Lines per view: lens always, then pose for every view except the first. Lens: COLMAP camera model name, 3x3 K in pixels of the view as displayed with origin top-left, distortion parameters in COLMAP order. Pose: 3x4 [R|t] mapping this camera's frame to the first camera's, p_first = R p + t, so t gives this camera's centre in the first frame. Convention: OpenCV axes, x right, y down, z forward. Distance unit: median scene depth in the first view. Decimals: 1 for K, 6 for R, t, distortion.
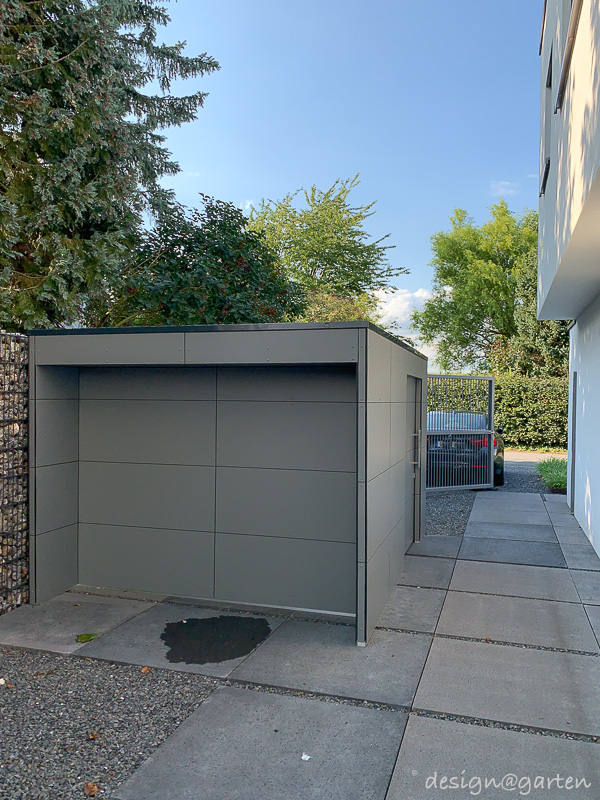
lens RADIAL K [[635.9, 0, 300.0], [0, 635.9, 400.0], [0, 0, 1]] dist [0.027376, -0.009251]
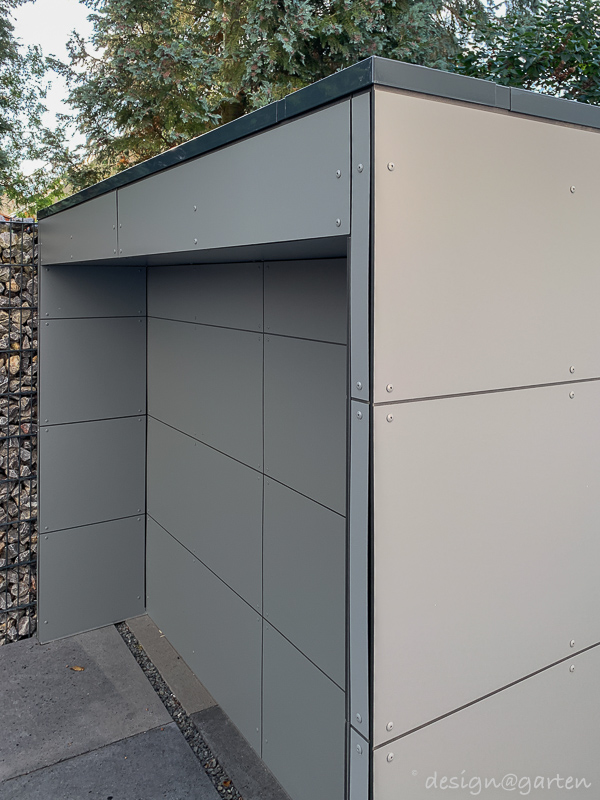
lens RADIAL K [[651.6, 0, 299.7], [0, 651.6, 278.8], [0, 0, 1]] dist [0.000343, -0.000521]
pose [[0.753100, -0.005738, -0.657880, 0.149510], [-0.004475, 0.999894, -0.013844, -0.023989], [0.657890, 0.013370, 0.752995, 0.493110]]
